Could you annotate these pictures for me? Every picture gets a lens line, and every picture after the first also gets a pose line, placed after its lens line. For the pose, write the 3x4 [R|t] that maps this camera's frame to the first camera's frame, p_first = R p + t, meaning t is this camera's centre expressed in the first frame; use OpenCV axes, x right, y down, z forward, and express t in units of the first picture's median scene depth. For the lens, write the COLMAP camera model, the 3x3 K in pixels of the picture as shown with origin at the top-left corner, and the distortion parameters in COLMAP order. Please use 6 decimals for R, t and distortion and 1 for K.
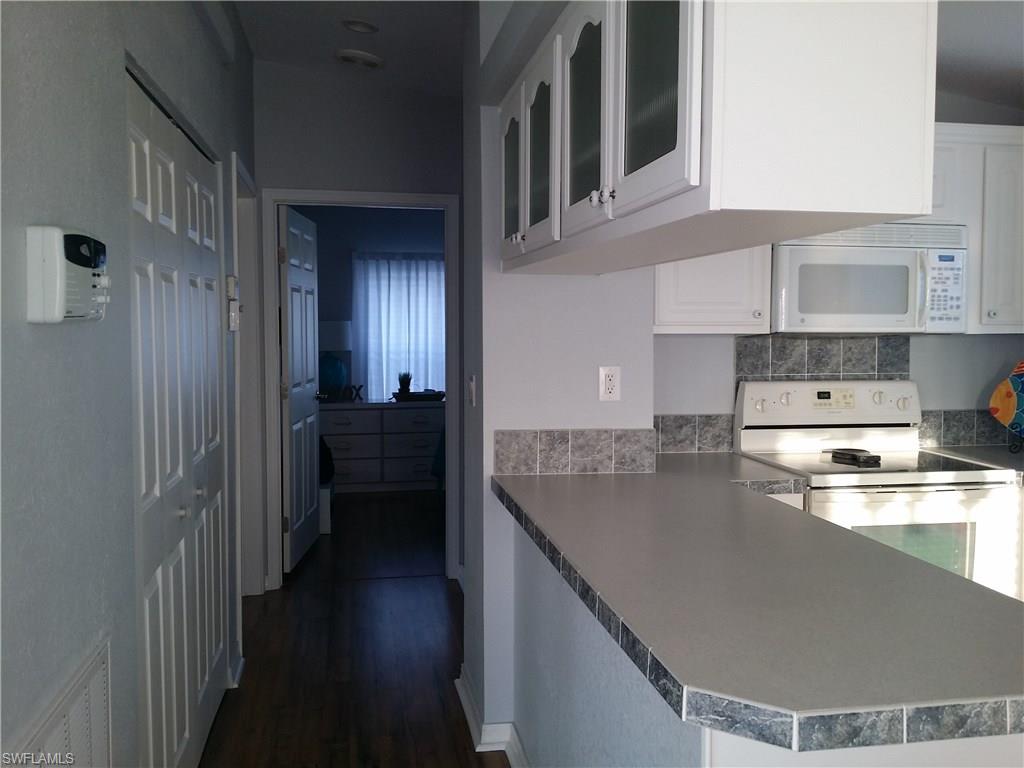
lens RADIAL K [[914.4, 0, 508.4], [0, 914.4, 372.2], [0, 0, 1]] dist [0.057446, -0.142762]
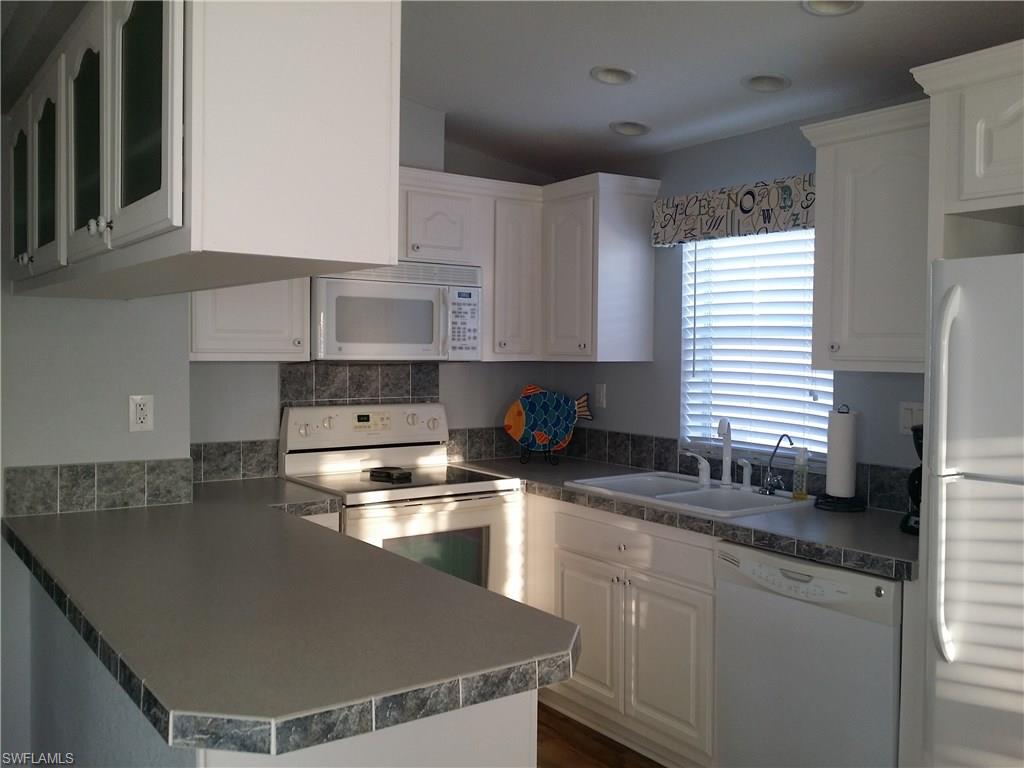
lens RADIAL K [[914.4, 0, 515.2], [0, 914.4, 374.8], [0, 0, 1]] dist [0.057446, -0.142762]
pose [[0.896497, -0.005712, 0.443014, 0.034891], [0.015319, 0.999719, -0.018111, -0.004417], [-0.442786, 0.023023, 0.896332, -0.041579]]
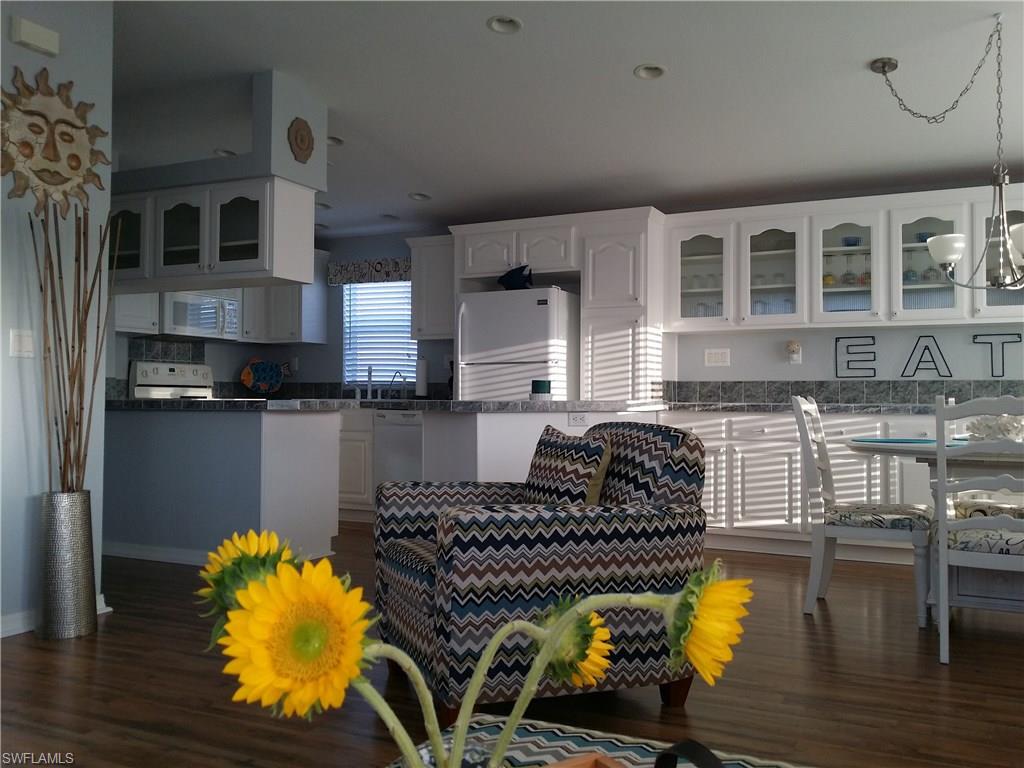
lens RADIAL K [[914.4, 0, 517.6], [0, 914.4, 384.9], [0, 0, 1]] dist [0.057446, -0.142762]
pose [[0.585198, 0.017412, 0.810704, -0.952190], [0.036824, 0.998167, -0.048019, 0.208765], [-0.810054, 0.057954, 0.583484, -0.857688]]
